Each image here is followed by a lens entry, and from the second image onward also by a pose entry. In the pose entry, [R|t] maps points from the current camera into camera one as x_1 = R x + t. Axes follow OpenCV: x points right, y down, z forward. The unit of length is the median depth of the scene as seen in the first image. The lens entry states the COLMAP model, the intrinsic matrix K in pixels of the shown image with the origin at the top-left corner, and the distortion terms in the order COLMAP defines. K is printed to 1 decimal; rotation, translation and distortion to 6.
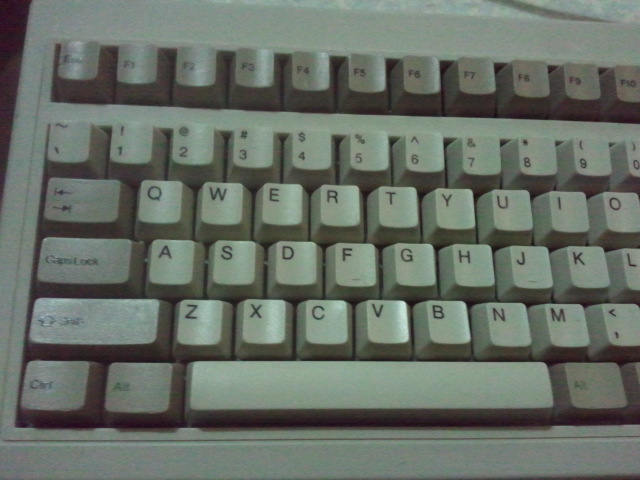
lens RADIAL K [[526.4, 0, 319.4], [0, 526.4, 208.6], [0, 0, 1]] dist [-0.002516, -0.009715]
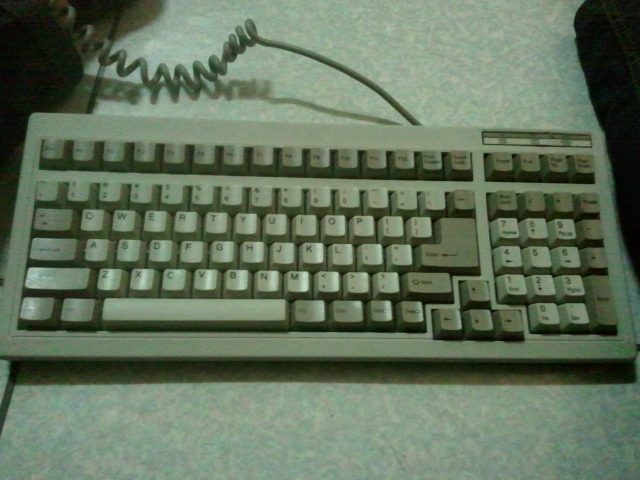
lens RADIAL K [[256.8, 0, 343.3], [0, 256.8, 249.1], [0, 0, 1]] dist [0.000328, -0.000154]
pose [[0.999257, 0.000836, -0.038539, 0.474500], [0.002406, 0.996463, 0.083997, 0.011444], [0.038473, -0.084027, 0.995720, 0.033911]]
